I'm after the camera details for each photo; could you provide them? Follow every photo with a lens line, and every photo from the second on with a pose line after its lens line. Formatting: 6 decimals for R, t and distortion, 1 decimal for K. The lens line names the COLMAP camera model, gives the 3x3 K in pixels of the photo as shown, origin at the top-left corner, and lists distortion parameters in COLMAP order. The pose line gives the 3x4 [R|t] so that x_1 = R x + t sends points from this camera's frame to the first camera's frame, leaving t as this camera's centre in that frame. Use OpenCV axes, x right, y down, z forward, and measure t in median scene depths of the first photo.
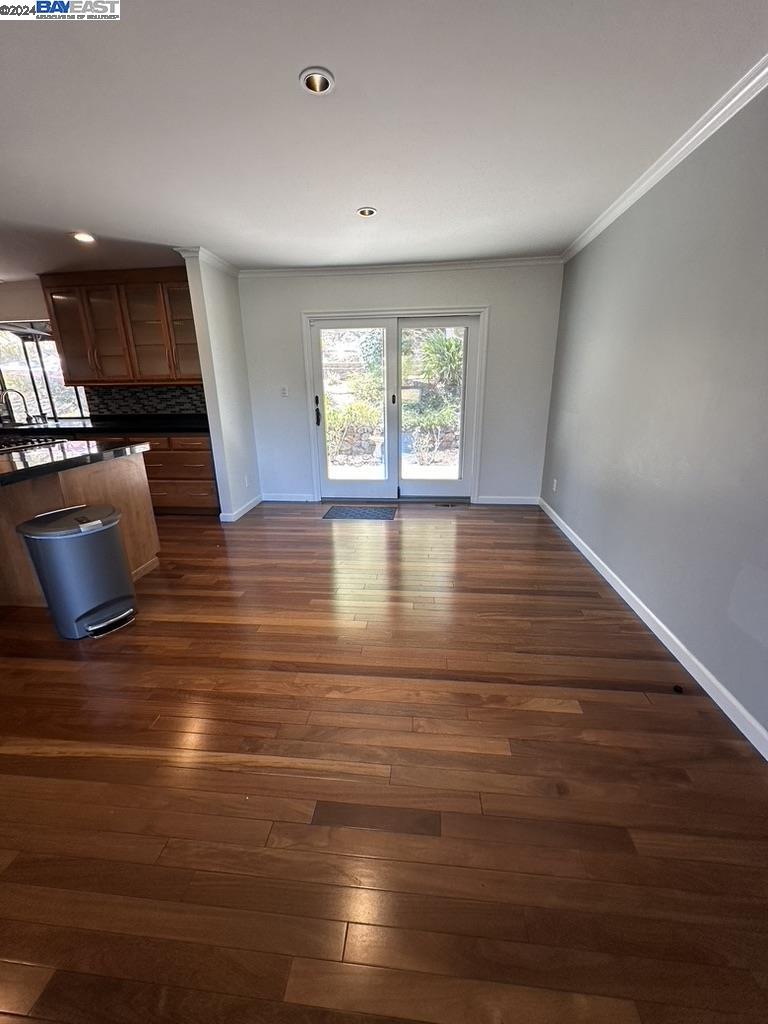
lens RADIAL K [[405.9, 0, 384.0], [0, 405.9, 512.0], [0, 0, 1]] dist [-0.002213, -0.000137]
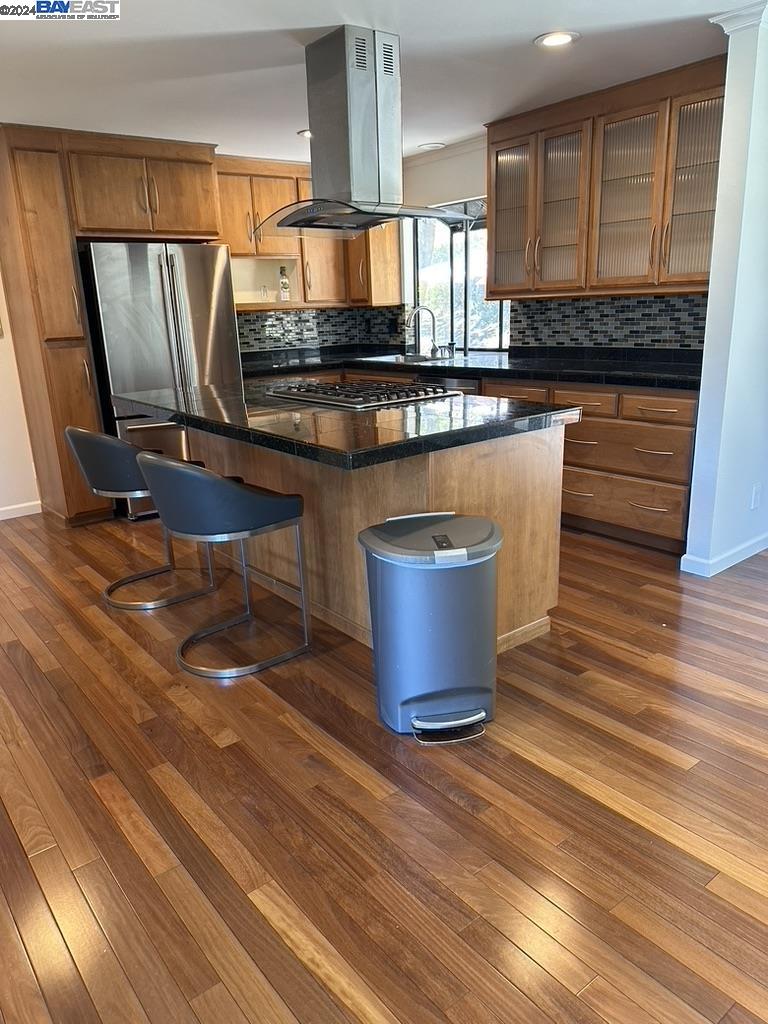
lens RADIAL K [[713.3, 0, 384.0], [0, 713.3, 512.0], [0, 0, 1]] dist [0.131984, -0.200165]
pose [[0.695746, 0.188972, -0.692984, -0.055688], [-0.189820, 0.978846, 0.076348, -0.046041], [0.692752, 0.078423, 0.716899, 0.112851]]
